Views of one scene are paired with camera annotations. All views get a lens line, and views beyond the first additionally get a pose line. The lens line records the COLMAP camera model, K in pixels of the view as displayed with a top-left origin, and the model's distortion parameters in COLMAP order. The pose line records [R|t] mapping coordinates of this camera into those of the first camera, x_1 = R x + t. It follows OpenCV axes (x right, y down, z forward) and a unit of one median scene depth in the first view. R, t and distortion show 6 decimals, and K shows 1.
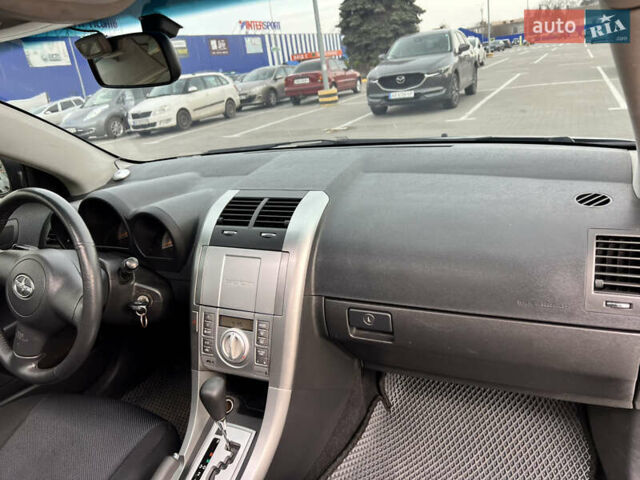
lens RADIAL K [[479.4, 0, 320.0], [0, 479.4, 240.0], [0, 0, 1]] dist [0.011353, -0.004327]
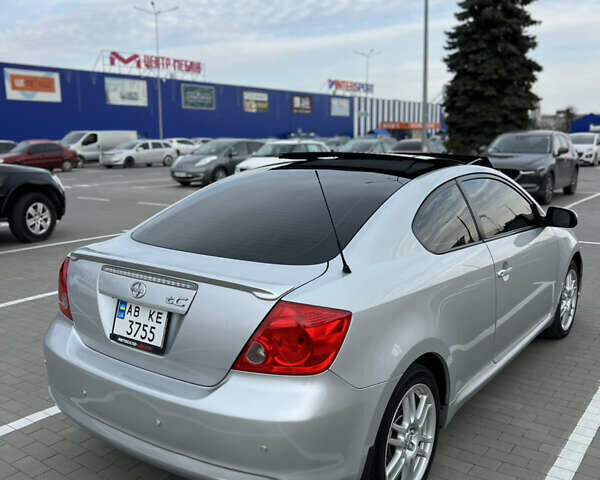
lens RADIAL K [[592.8, 0, 290.3], [0, 592.8, 249.4], [0, 0, 1]] dist [0.125549, -0.365895]
pose [[0.973862, 0.155075, -0.165968, -0.006021], [-0.177938, 0.975000, -0.133088, 0.016781], [0.141180, 0.159141, 0.977109, -0.060880]]
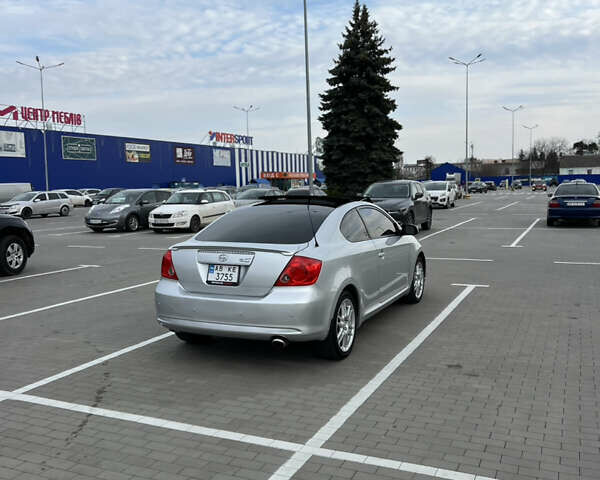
lens RADIAL K [[605.3, 0, 294.2], [0, 605.3, 238.8], [0, 0, 1]] dist [0.011316, -0.023776]
pose [[0.993656, 0.109986, 0.023480, -0.014512], [-0.100279, 0.960988, -0.257772, 0.035607], [-0.050916, 0.253782, 0.965920, -0.111010]]
